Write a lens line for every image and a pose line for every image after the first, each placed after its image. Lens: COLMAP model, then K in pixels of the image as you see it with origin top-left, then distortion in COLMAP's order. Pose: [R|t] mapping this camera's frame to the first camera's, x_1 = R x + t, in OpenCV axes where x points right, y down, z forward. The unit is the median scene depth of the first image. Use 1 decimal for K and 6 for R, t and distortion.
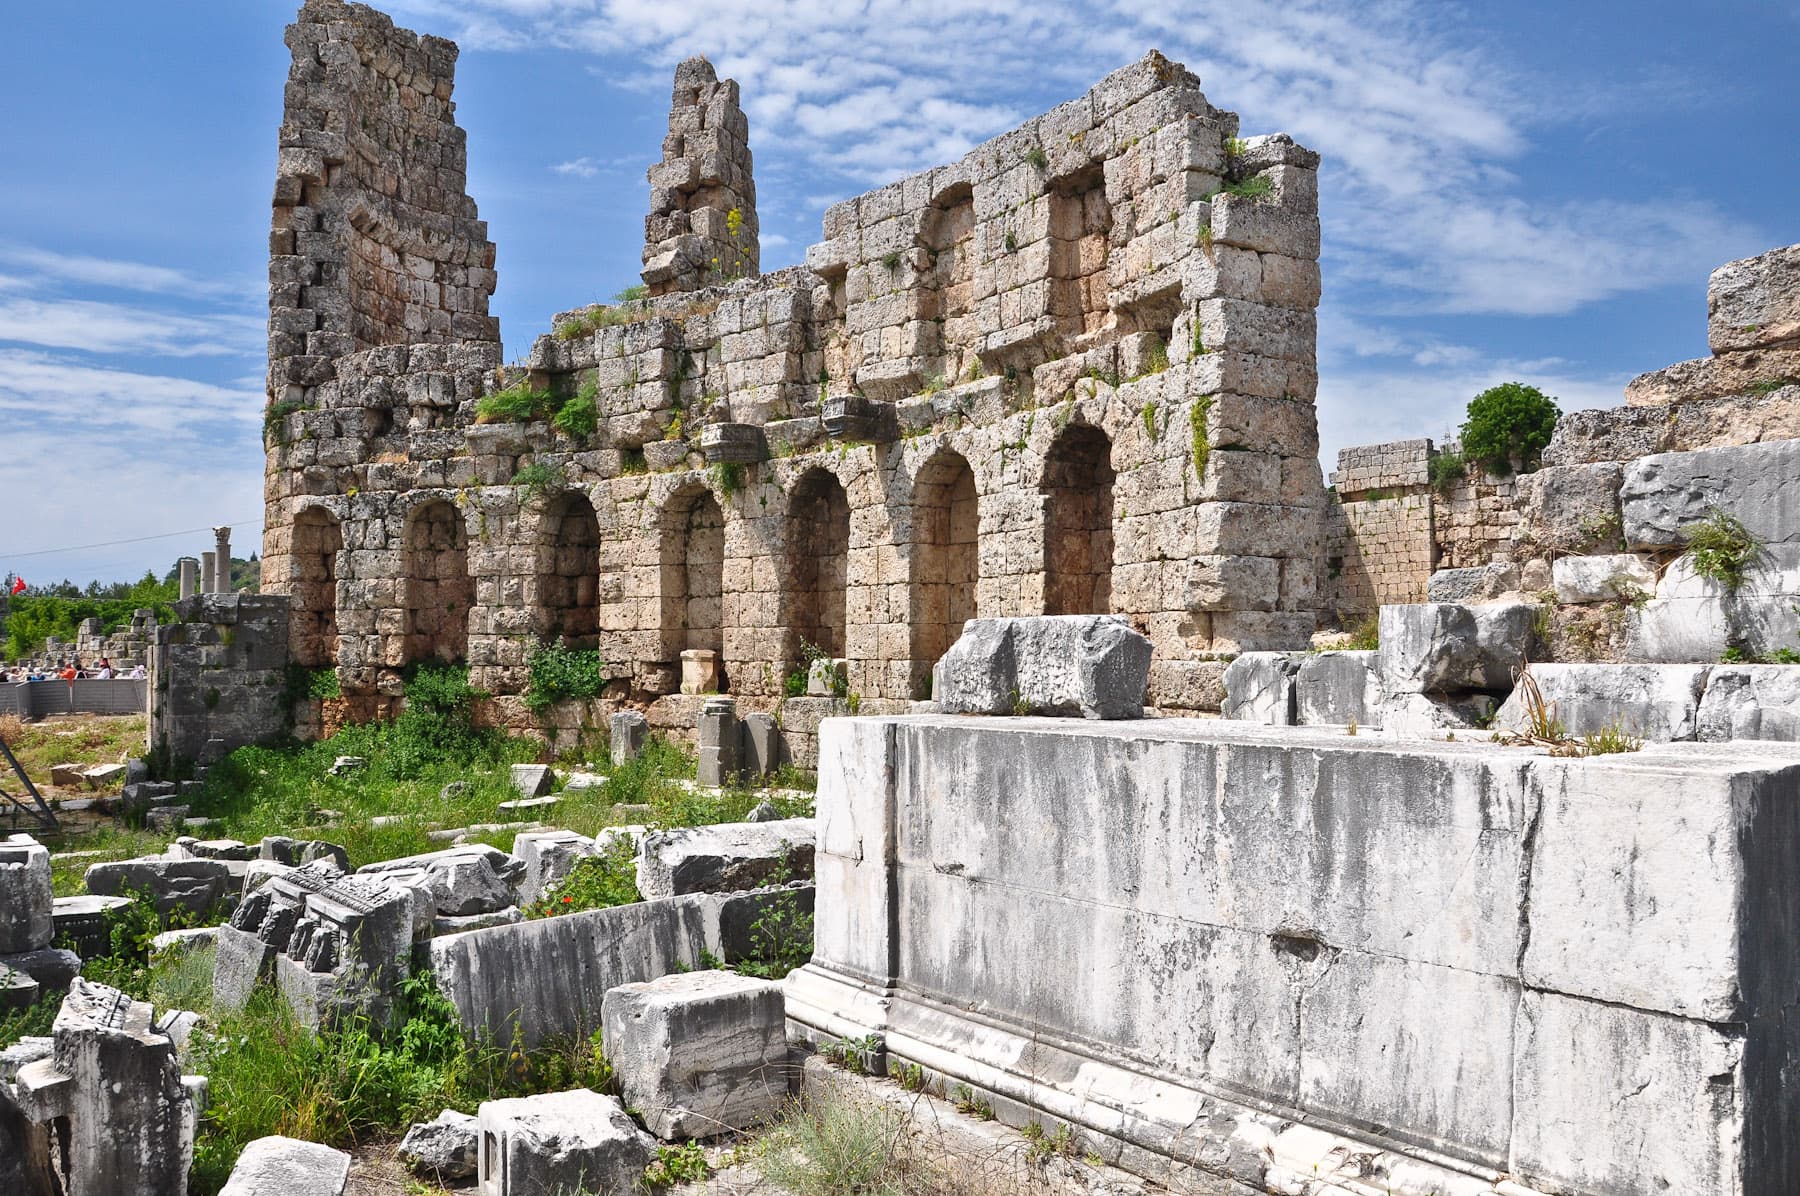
lens RADIAL K [[1564.2, 0, 900.0], [0, 1564.2, 598.0], [0, 0, 1]] dist [-0.184071, 0.244350]
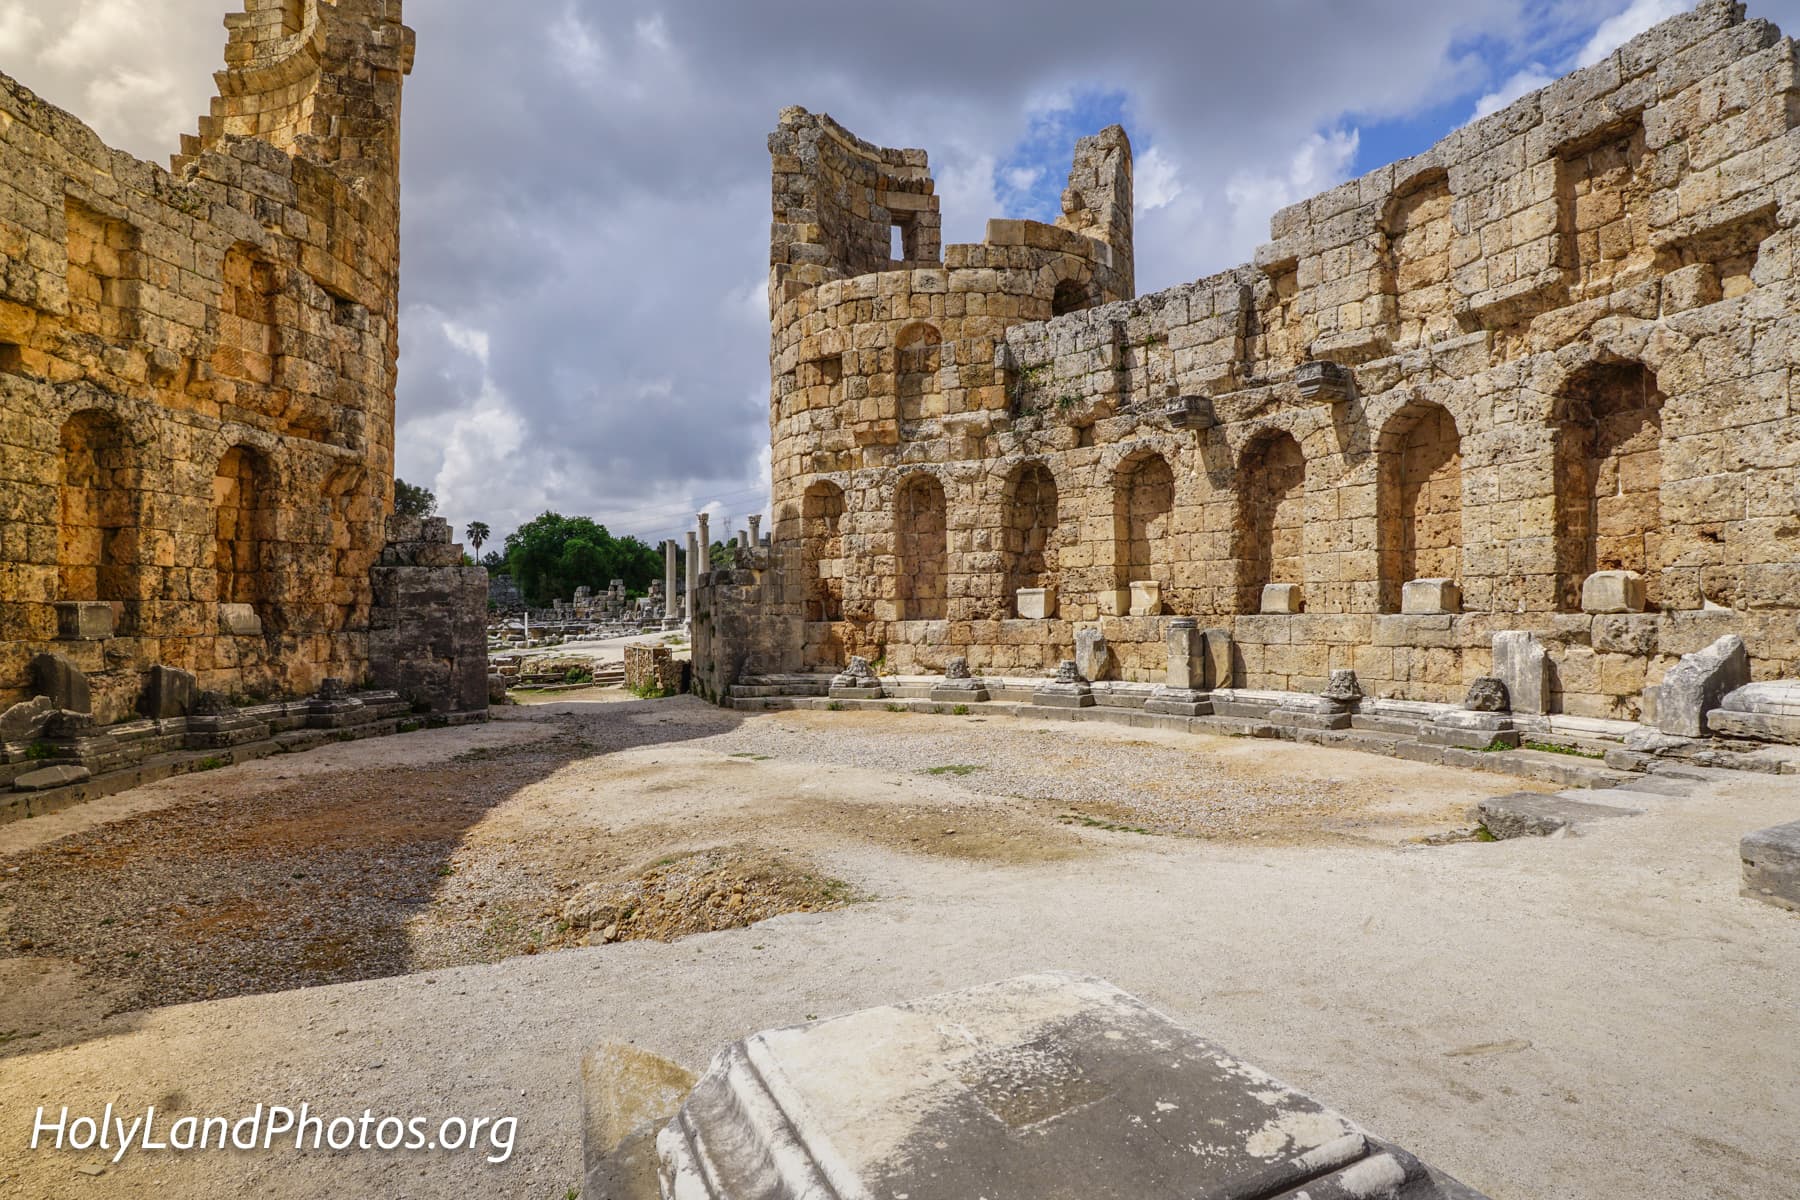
lens RADIAL K [[1066.8, 0, 943.1], [0, 1066.8, 597.7], [0, 0, 1]] dist [-0.029002, 0.002364]
pose [[0.985951, -0.005853, -0.166932, -0.165760], [0.010573, 0.999569, 0.027402, 0.024135], [0.166700, -0.028782, 0.985588, 0.128661]]
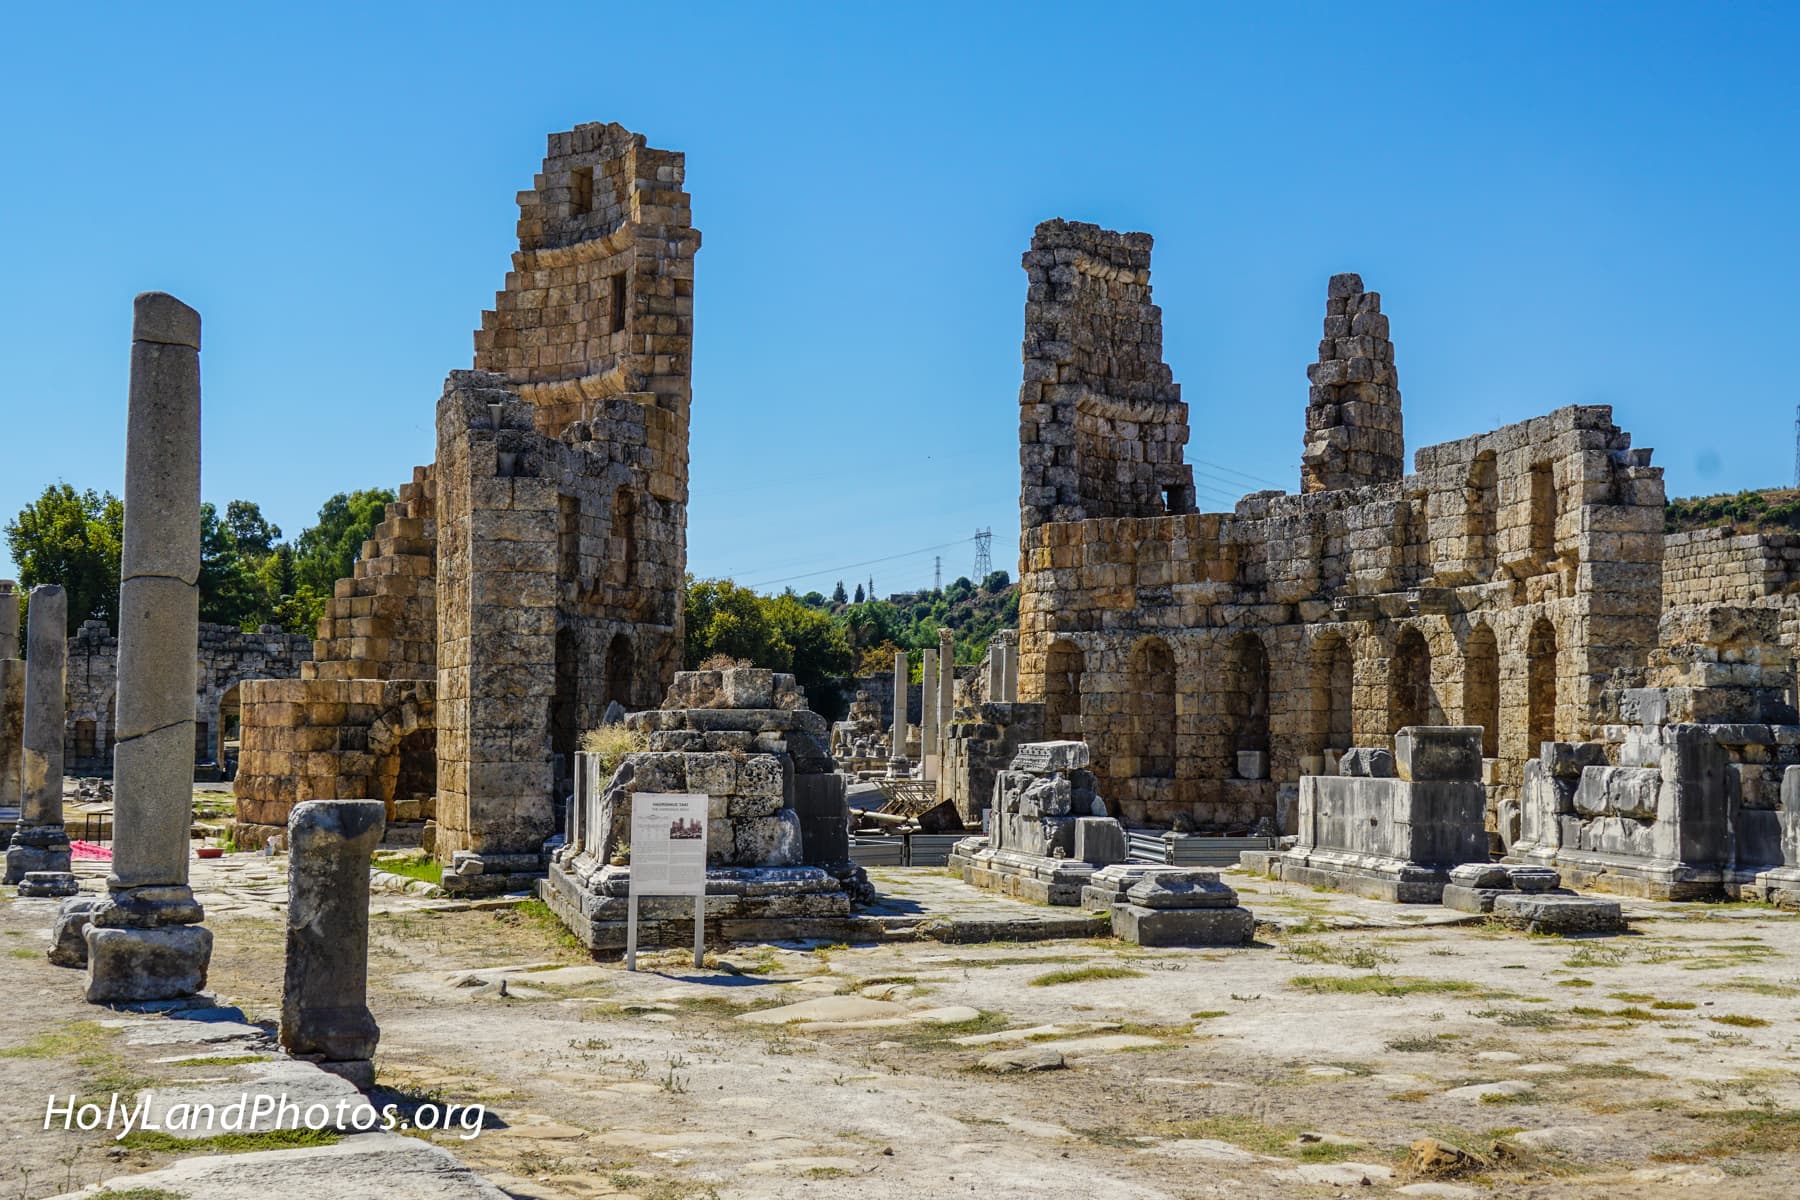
lens RADIAL K [[1828.3, 0, 900.0], [0, 1828.3, 600.0], [0, 0, 1]] dist [-0.010489, -0.002954]
pose [[0.917191, -0.015598, -0.398143, 0.192623], [-0.000938, 0.999146, -0.041303, -0.036892], [0.398447, 0.038256, 0.916393, -0.786218]]
